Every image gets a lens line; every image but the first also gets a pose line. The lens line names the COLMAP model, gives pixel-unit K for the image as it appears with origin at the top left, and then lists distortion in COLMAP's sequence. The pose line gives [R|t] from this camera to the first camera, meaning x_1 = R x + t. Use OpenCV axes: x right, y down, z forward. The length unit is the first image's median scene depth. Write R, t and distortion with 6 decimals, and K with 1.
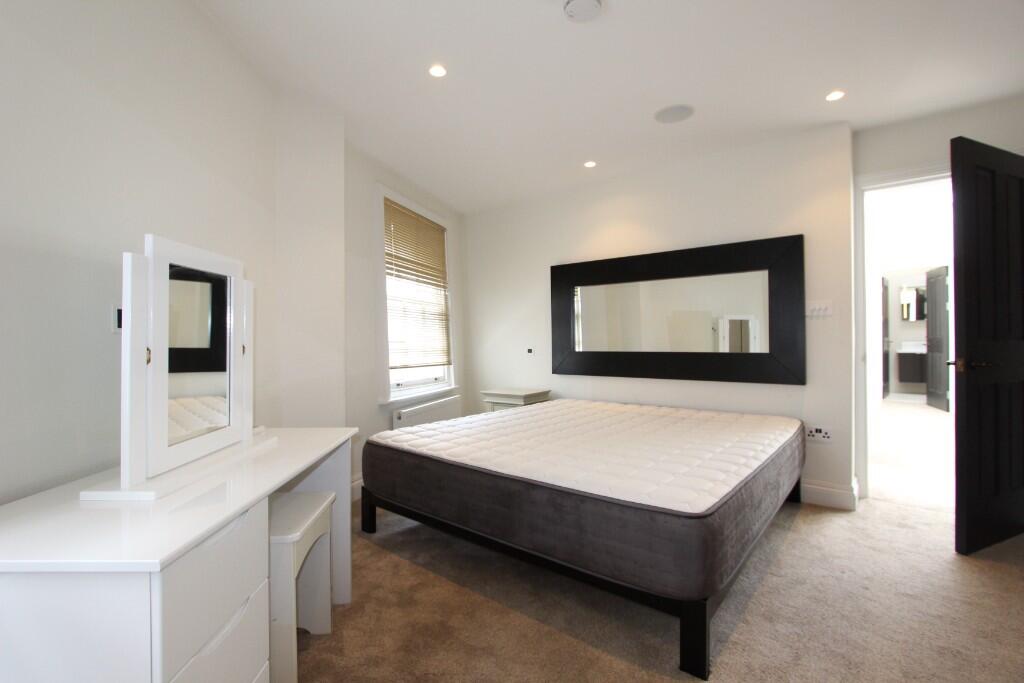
lens RADIAL K [[469.7, 0, 513.6], [0, 469.7, 335.2], [0, 0, 1]] dist [-0.017056, 0.001478]
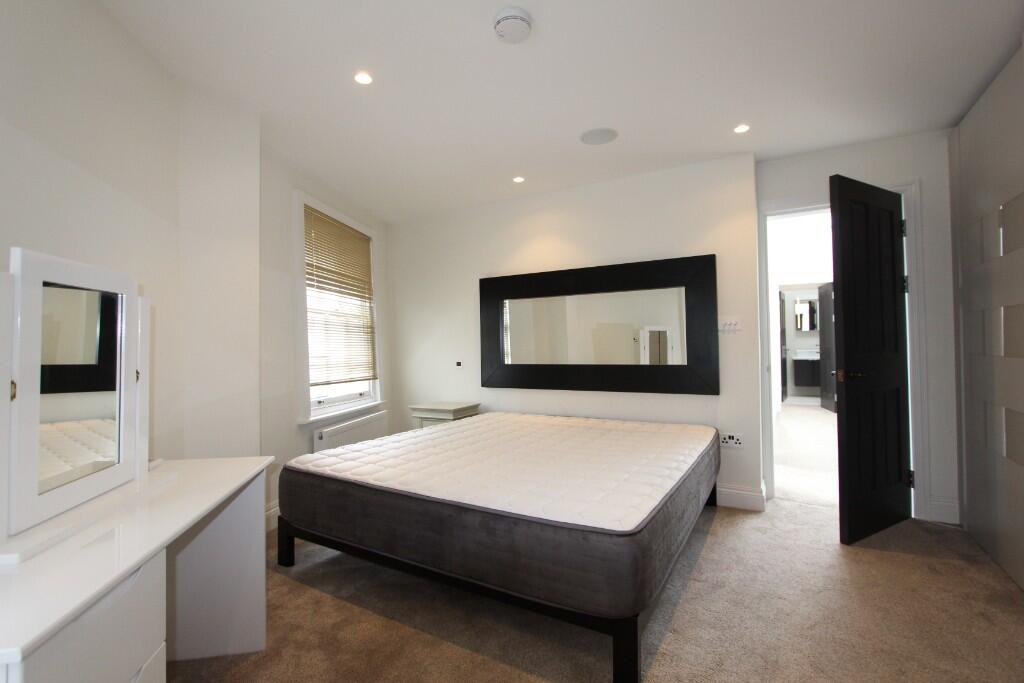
lens RADIAL K [[469.7, 0, 513.6], [0, 469.7, 335.2], [0, 0, 1]] dist [-0.017056, 0.001478]
pose [[0.988391, -0.002453, 0.151912, -0.003313], [0.005537, 0.999787, -0.019881, -0.012726], [-0.151830, 0.020491, 0.988194, 0.009818]]
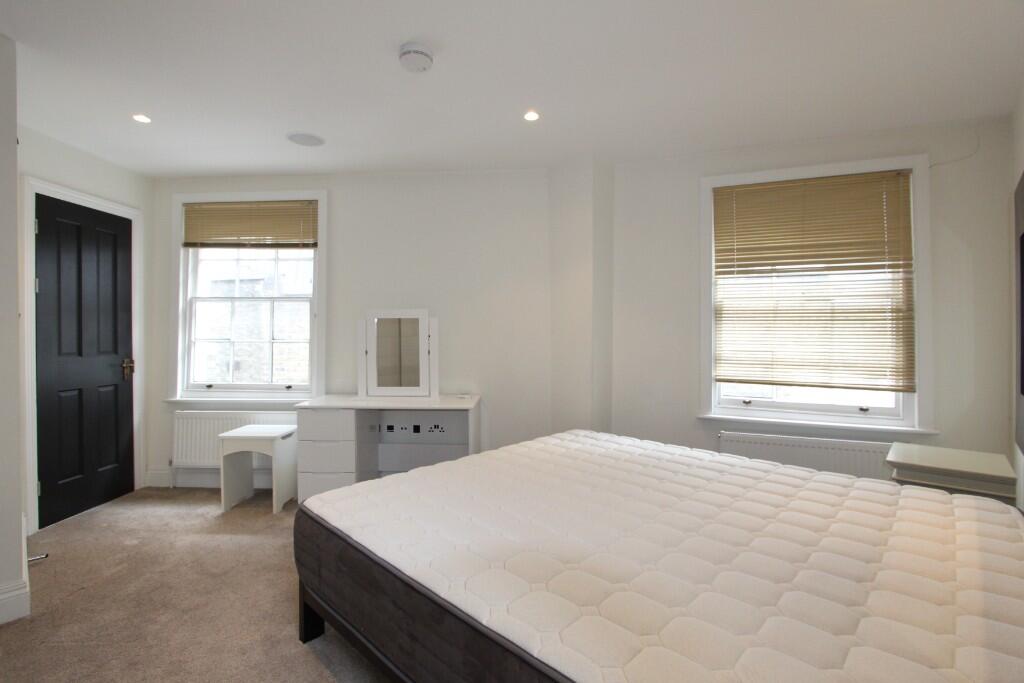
lens RADIAL K [[469.7, 0, 513.6], [0, 469.7, 335.2], [0, 0, 1]] dist [-0.017056, 0.001478]
pose [[-0.044474, -0.001215, -0.999010, 0.900883], [0.000044, 0.999999, -0.001218, -0.019517], [0.999011, -0.000098, -0.044474, 0.943337]]
